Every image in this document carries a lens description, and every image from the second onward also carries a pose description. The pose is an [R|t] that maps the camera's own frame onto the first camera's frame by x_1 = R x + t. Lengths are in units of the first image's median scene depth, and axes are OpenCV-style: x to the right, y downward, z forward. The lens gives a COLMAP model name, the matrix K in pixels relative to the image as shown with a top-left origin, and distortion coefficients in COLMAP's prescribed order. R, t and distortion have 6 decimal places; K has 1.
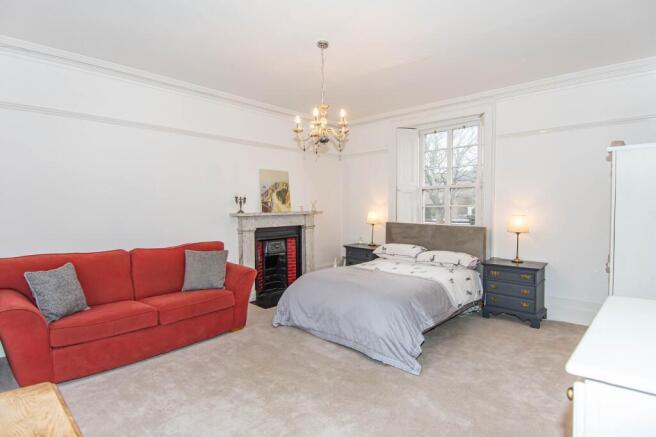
lens RADIAL K [[344.5, 0, 327.8], [0, 344.5, 215.8], [0, 0, 1]] dist [0.058781, -0.063247]
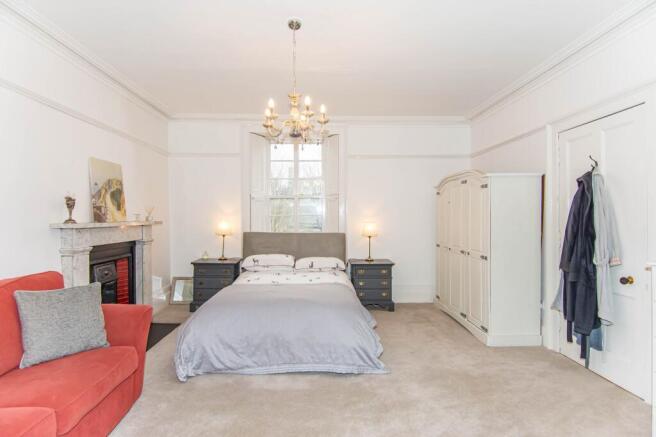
lens RADIAL K [[344.5, 0, 327.8], [0, 344.5, 215.8], [0, 0, 1]] dist [0.058781, -0.063247]
pose [[0.705170, 0.004399, 0.709024, -0.349907], [0.021571, 0.999385, -0.027653, 0.005487], [-0.708710, 0.034795, 0.704642, 0.213950]]
